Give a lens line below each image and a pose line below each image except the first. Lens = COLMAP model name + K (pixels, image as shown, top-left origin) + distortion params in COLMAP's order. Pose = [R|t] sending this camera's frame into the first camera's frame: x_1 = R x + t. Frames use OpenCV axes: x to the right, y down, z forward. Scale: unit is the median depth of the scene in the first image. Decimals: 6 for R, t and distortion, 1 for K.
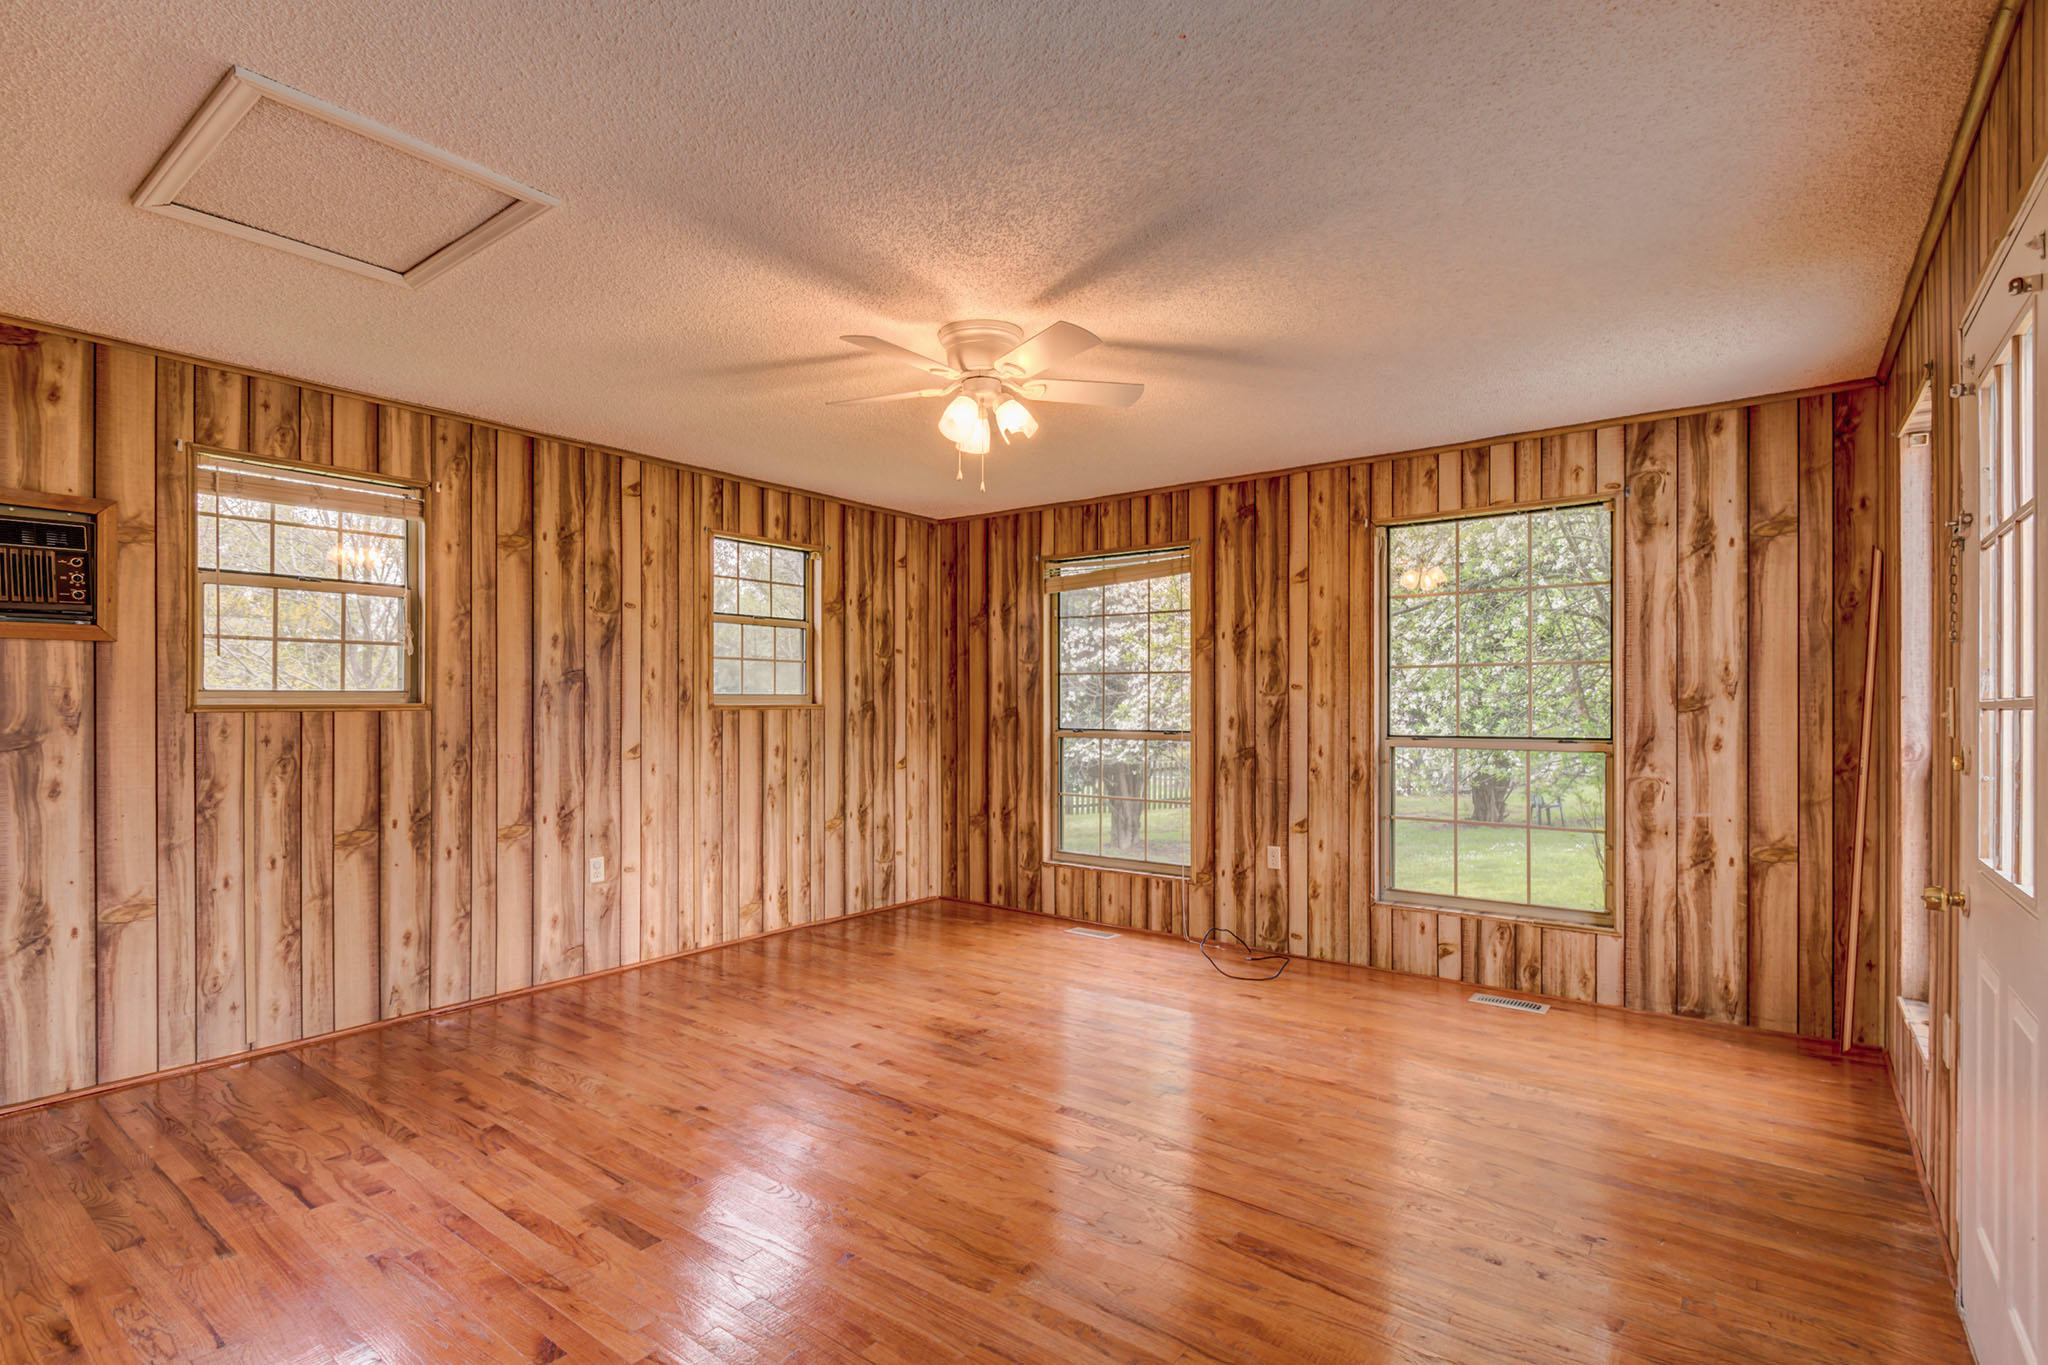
lens RADIAL K [[987.4, 0, 1025.4], [0, 987.4, 711.6], [0, 0, 1]] dist [0.004098, 0.000290]
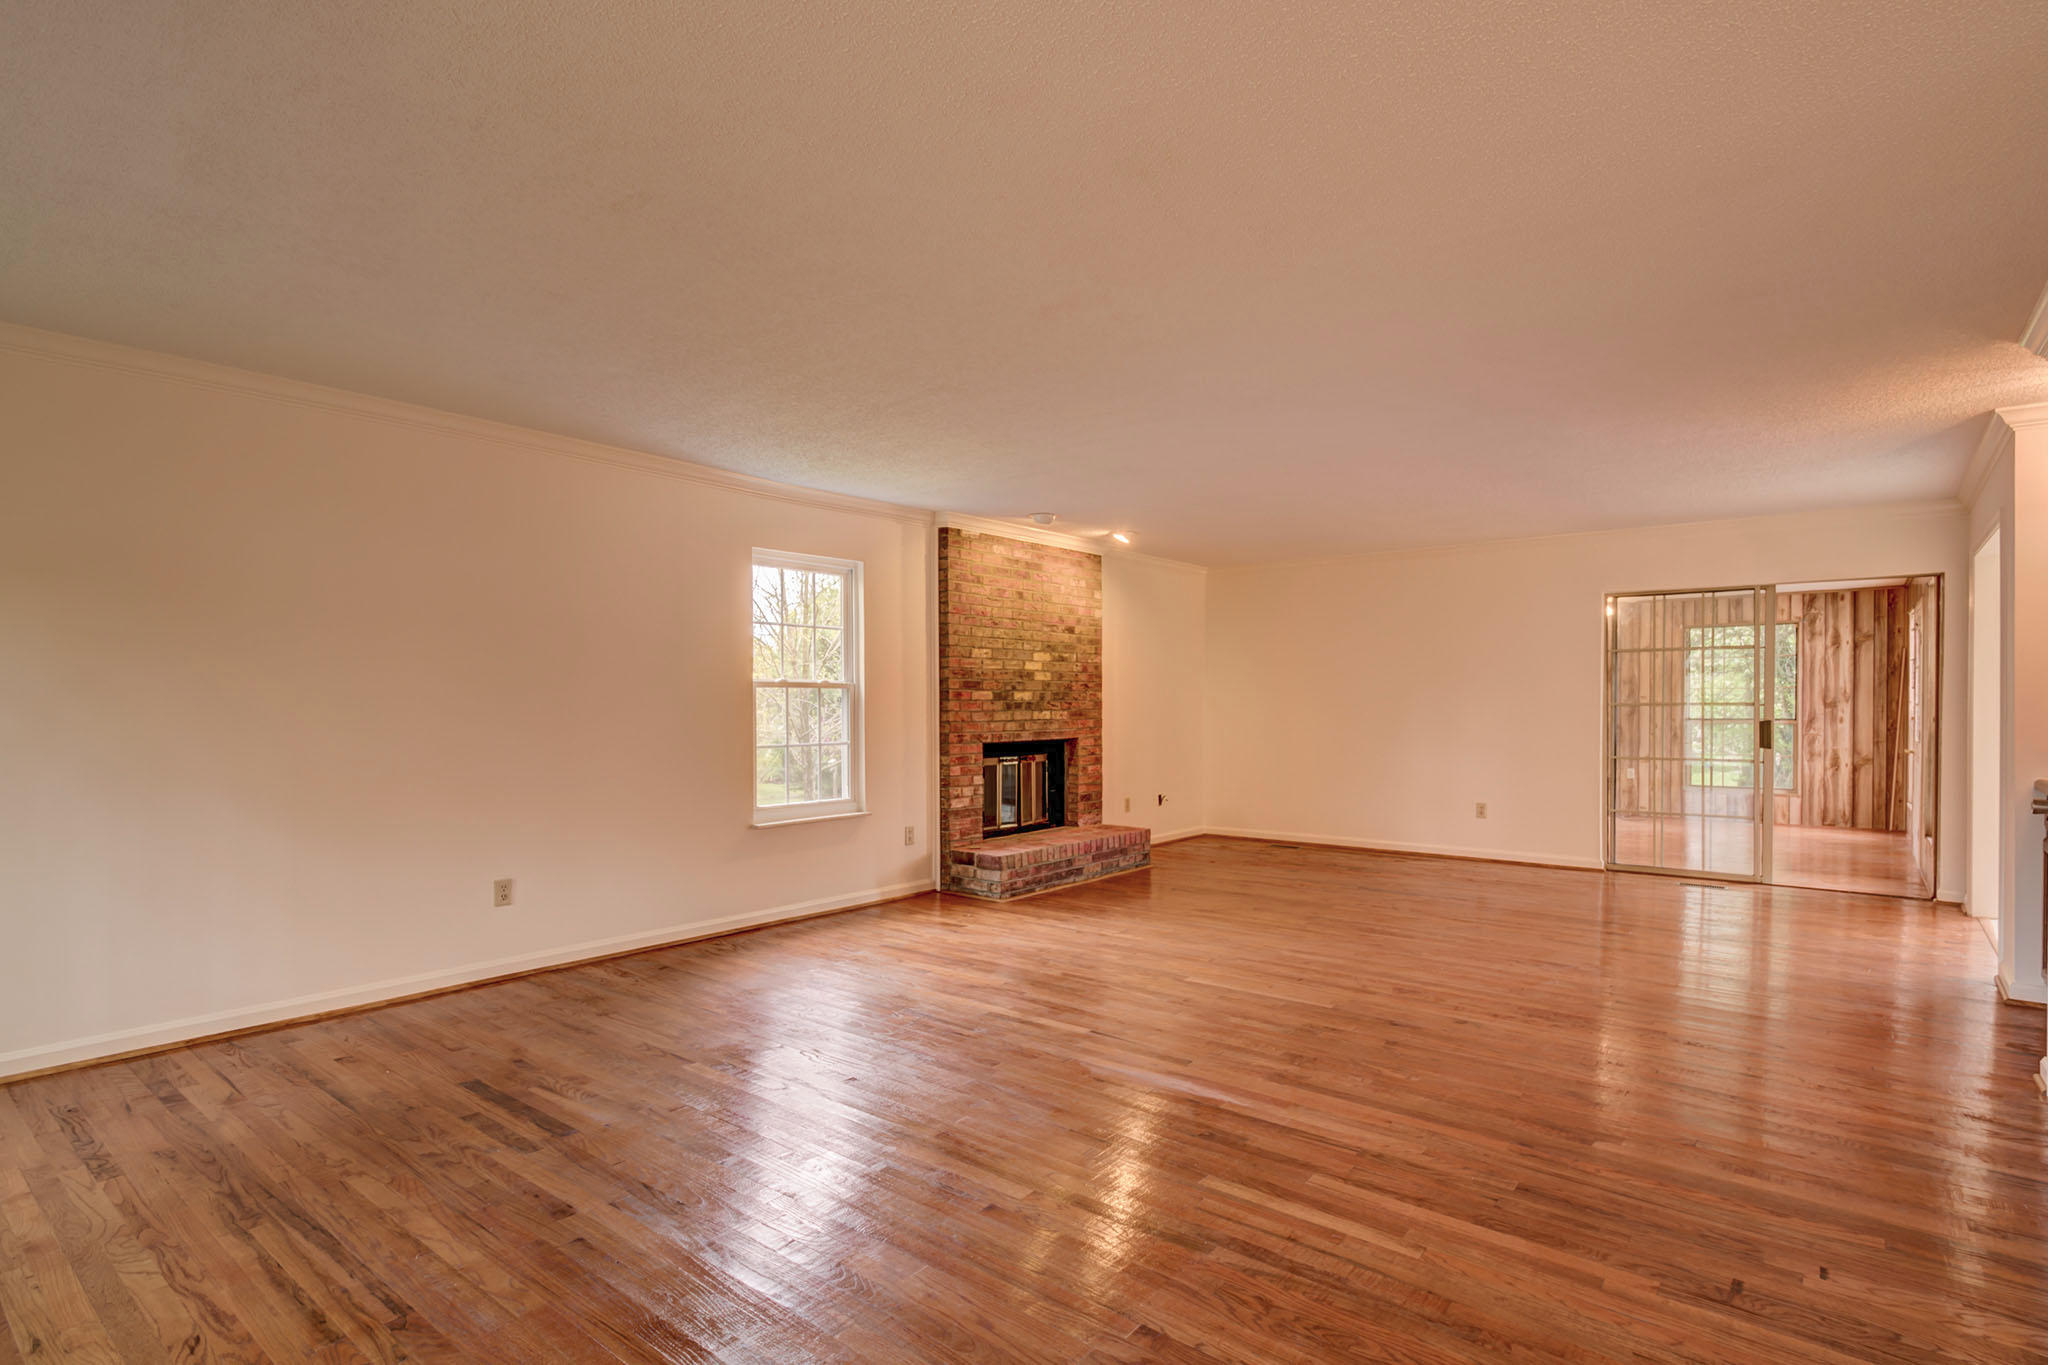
lens RADIAL K [[987.4, 0, 1035.6], [0, 987.4, 718.4], [0, 0, 1]] dist [0.004098, 0.000290]
pose [[0.997412, -0.000366, -0.071898, -1.216332], [0.001150, 0.999940, 0.010857, -0.002361], [0.071889, -0.010911, 0.997353, -1.734596]]
